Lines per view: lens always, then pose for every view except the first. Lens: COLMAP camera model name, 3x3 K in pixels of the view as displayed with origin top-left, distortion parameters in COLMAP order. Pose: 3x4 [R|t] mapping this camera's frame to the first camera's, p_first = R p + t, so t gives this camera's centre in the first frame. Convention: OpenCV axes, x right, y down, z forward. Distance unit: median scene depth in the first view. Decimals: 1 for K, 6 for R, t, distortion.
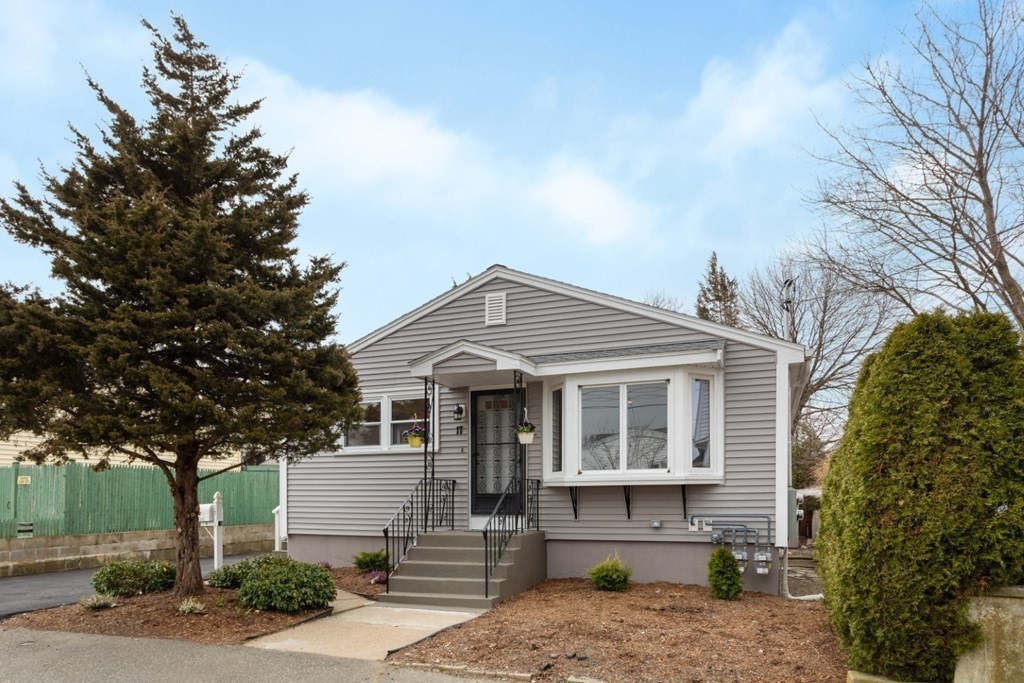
lens RADIAL K [[664.1, 0, 510.9], [0, 664.1, 502.7], [0, 0, 1]] dist [-0.003181, -0.000308]
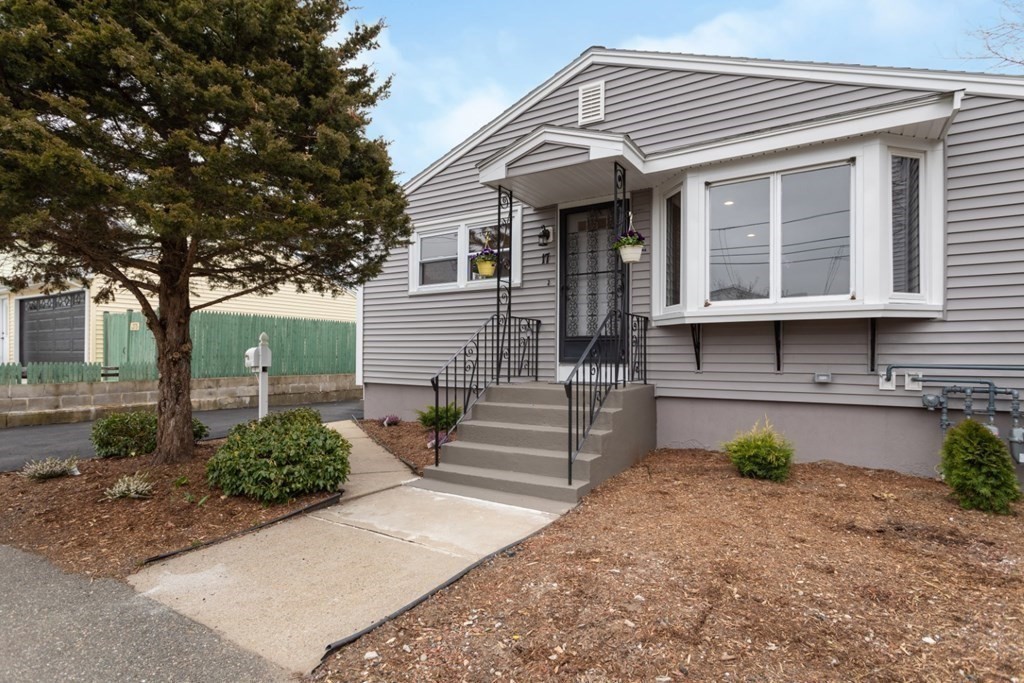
lens RADIAL K [[536.0, 0, 509.6], [0, 536.0, 351.1], [0, 0, 1]] dist [-0.000920, 0.000129]
pose [[0.982287, 0.007114, -0.187246, 0.003240], [-0.009904, 0.999853, -0.013972, 0.015075], [0.187119, 0.015579, 0.982214, 0.392199]]
